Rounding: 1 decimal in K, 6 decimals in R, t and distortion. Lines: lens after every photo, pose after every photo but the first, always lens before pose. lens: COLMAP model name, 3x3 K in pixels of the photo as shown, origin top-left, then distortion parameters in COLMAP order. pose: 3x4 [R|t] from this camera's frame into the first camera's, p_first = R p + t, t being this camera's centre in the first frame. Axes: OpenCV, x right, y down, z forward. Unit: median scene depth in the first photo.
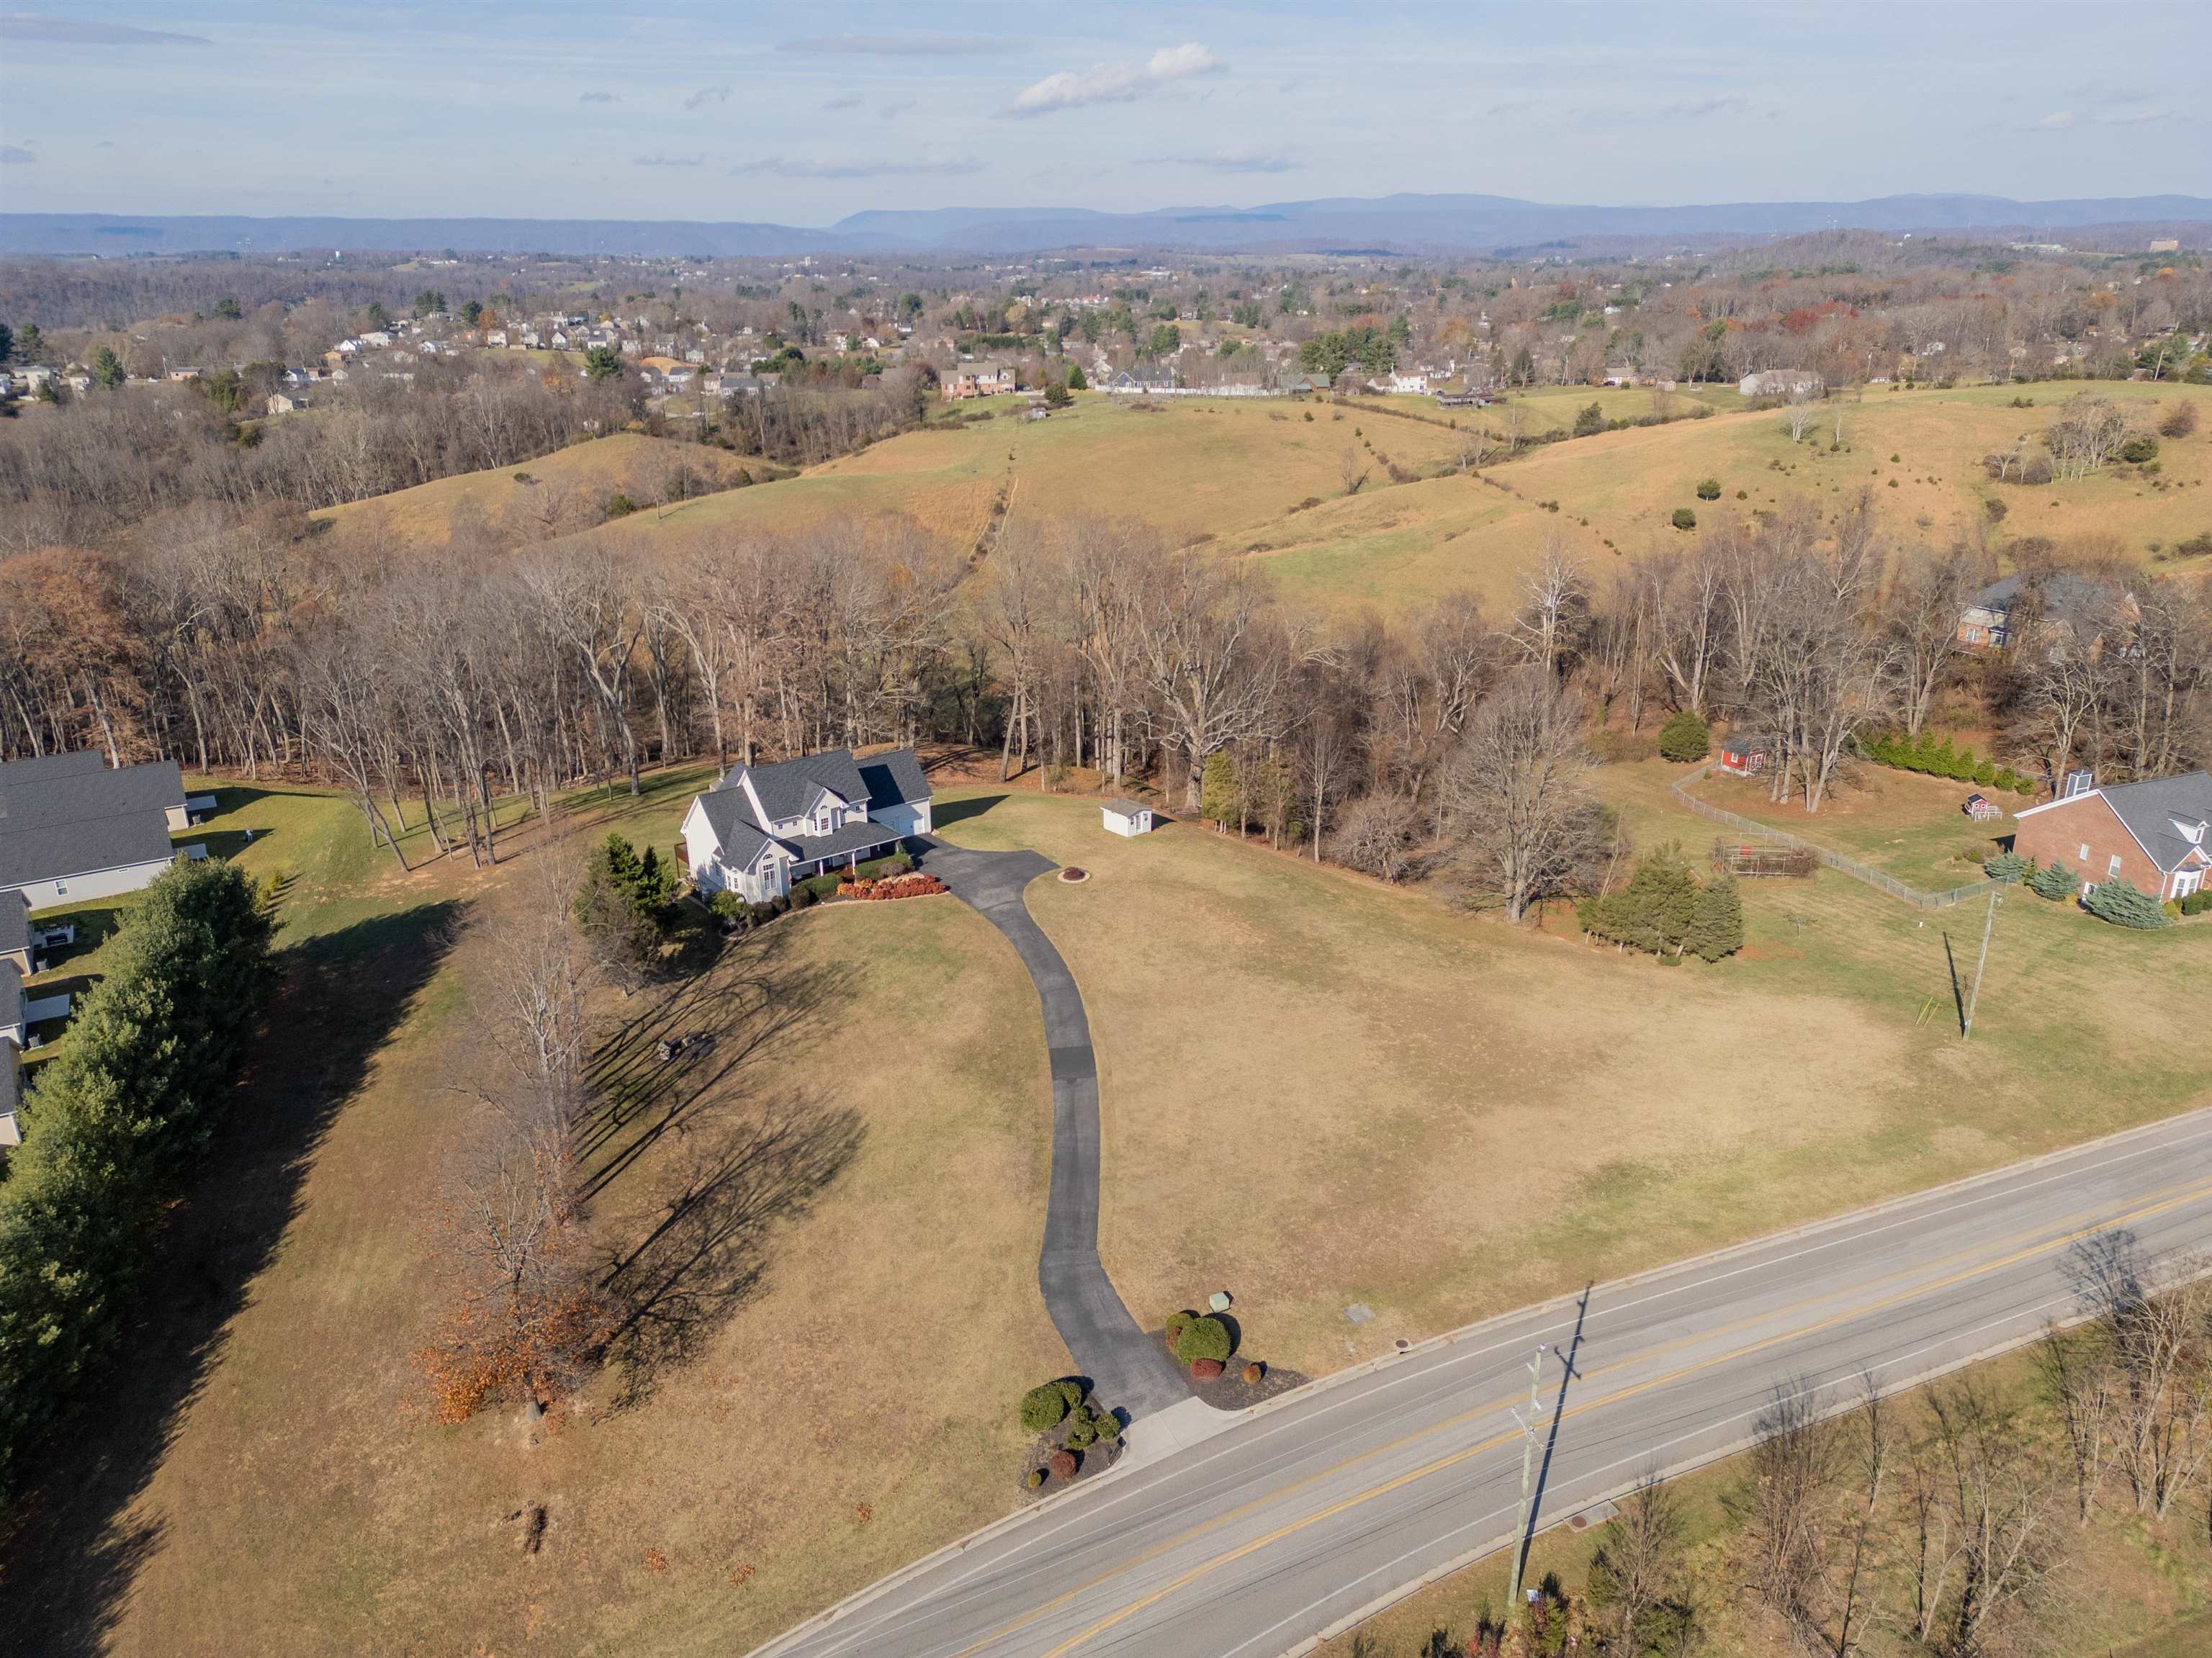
lens RADIAL K [[1611.8, 0, 1106.0], [0, 1611.8, 829.0], [0, 0, 1]] dist [0.047046, -0.028412]
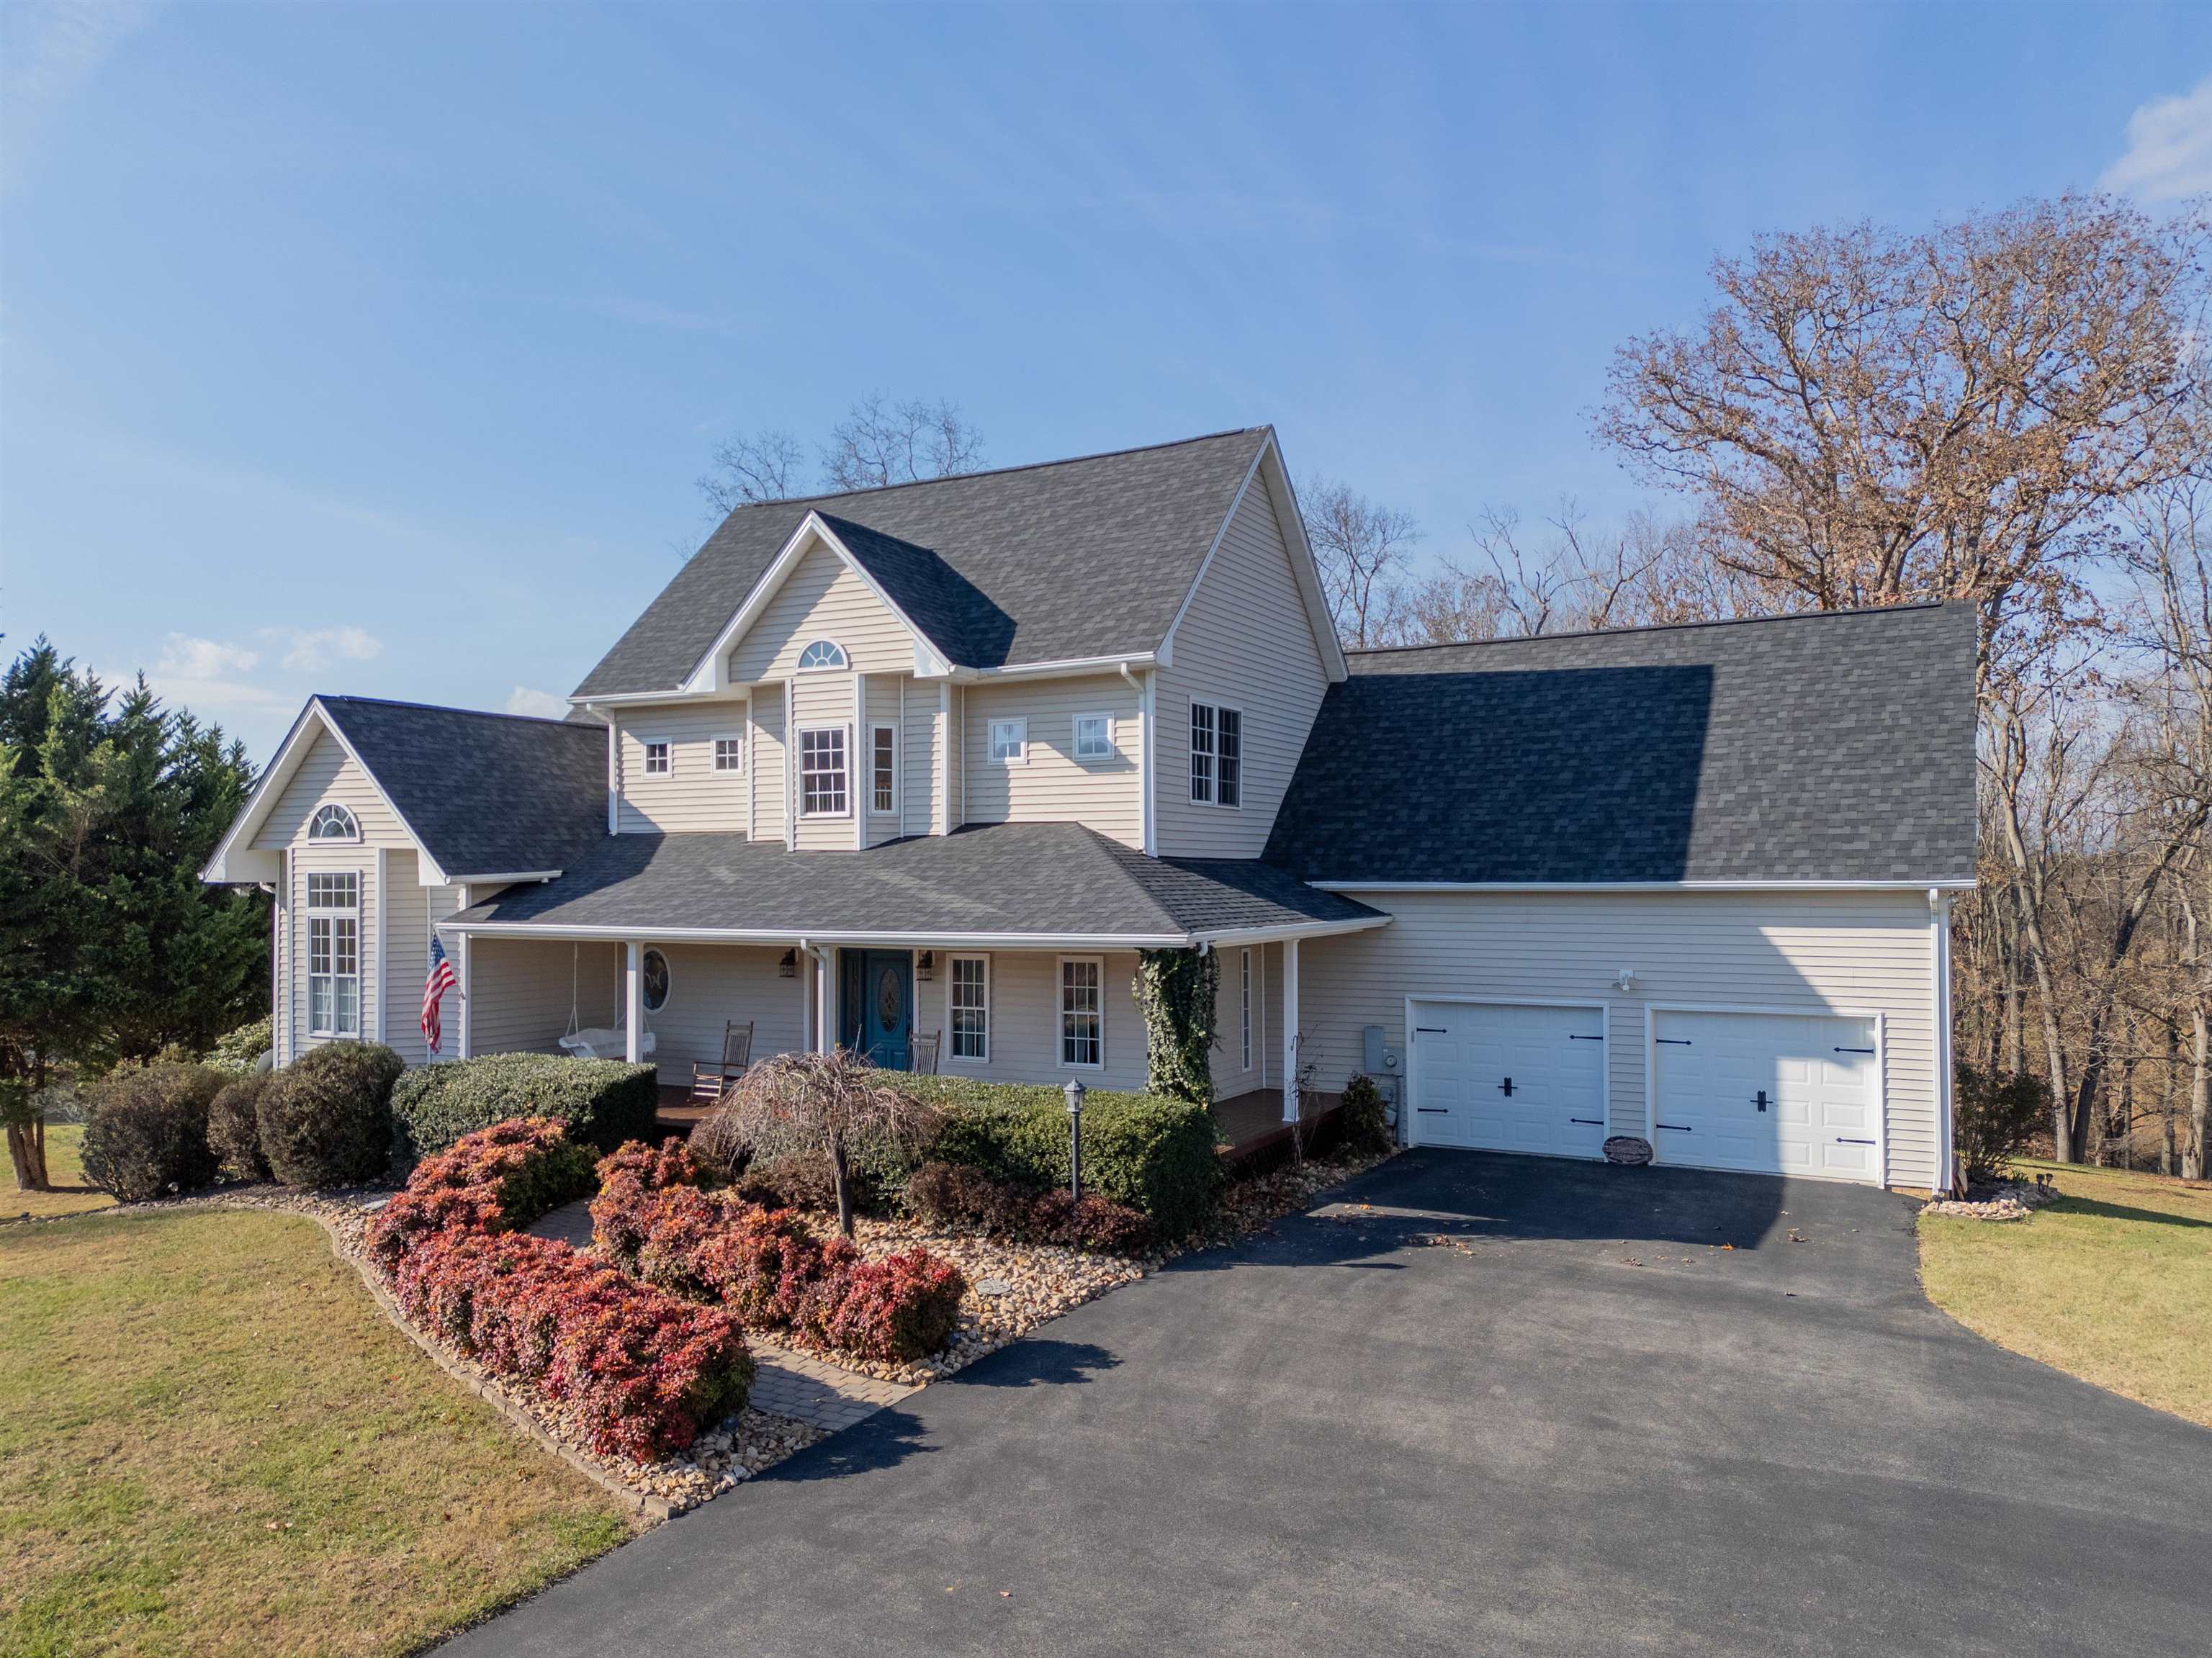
lens RADIAL K [[1611.8, 0, 1106.0], [0, 1611.8, 829.0], [0, 0, 1]] dist [0.047046, -0.028412]
pose [[0.405875, -0.011035, -0.913862, -0.035155], [-0.324810, 0.932905, -0.155523, 0.026238], [0.854262, 0.359954, 0.375059, 1.479115]]
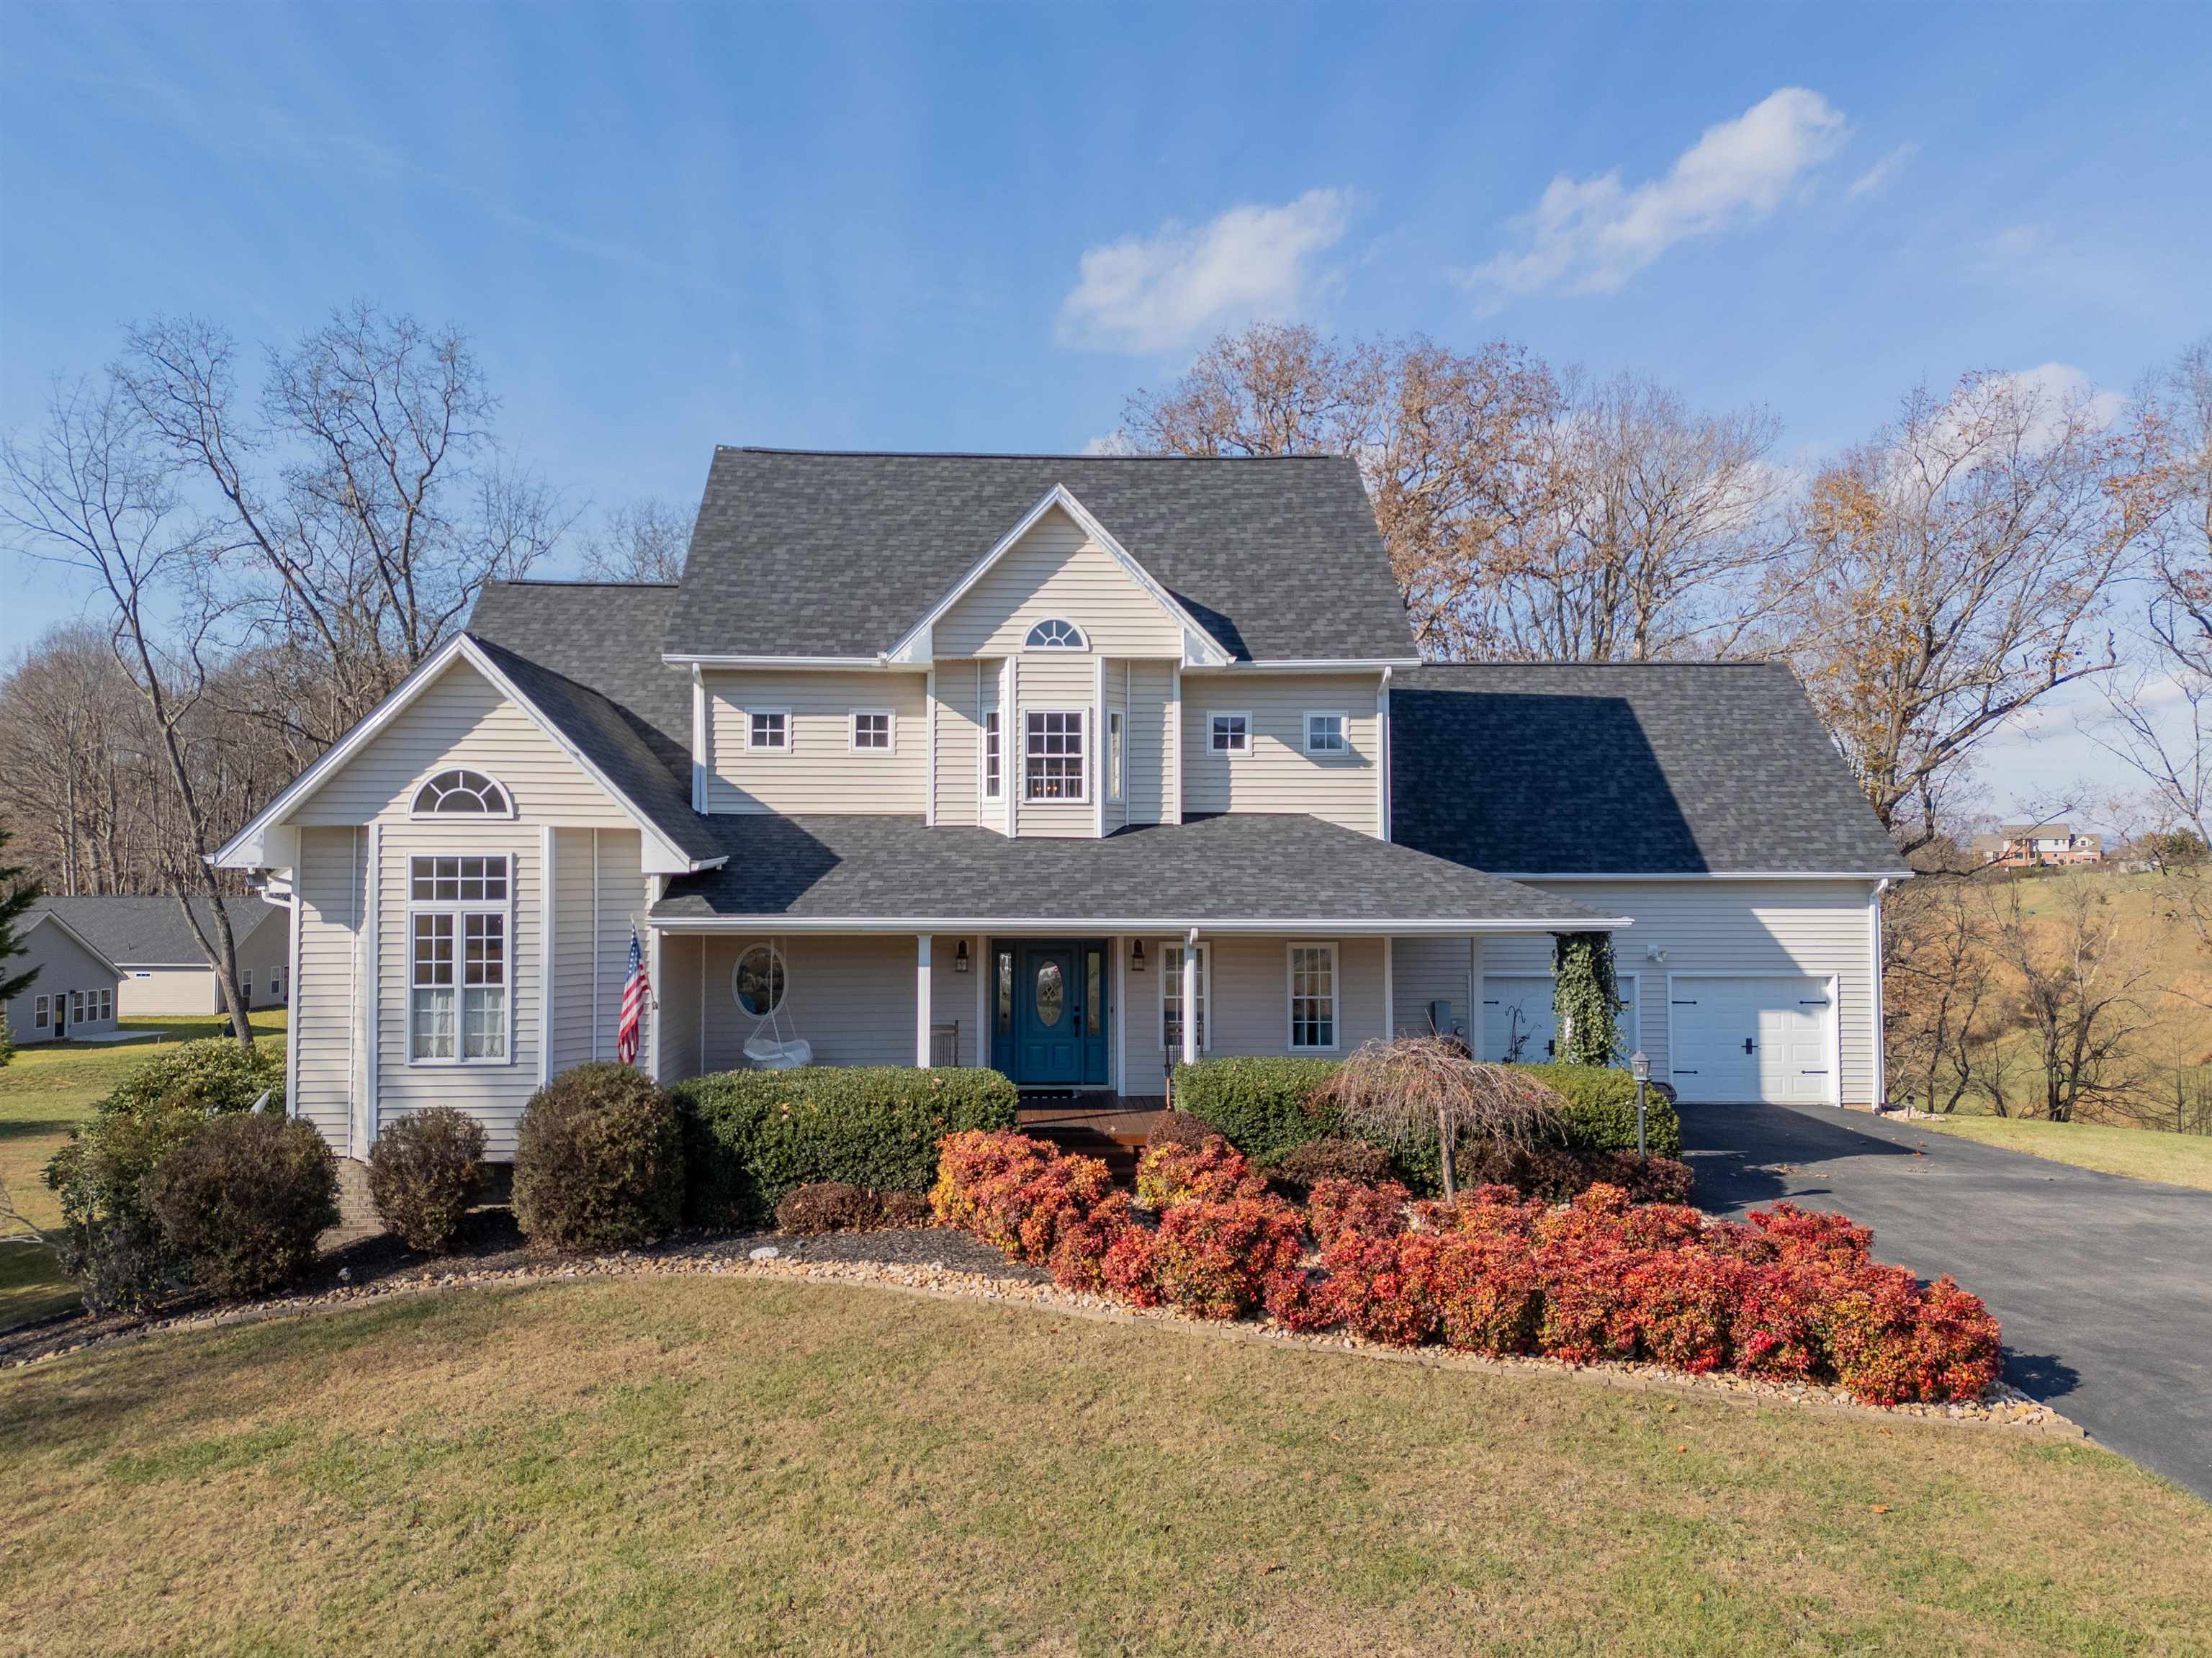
lens RADIAL K [[1575.3, 0, 1033.6], [0, 1575.3, 824.4], [0, 0, 1]] dist [0.141241, -0.211248]
pose [[0.821284, 0.002553, -0.570513, -0.142490], [-0.214973, 0.927669, -0.305313, 0.072319], [0.528468, 0.373394, 0.762429, 1.362731]]
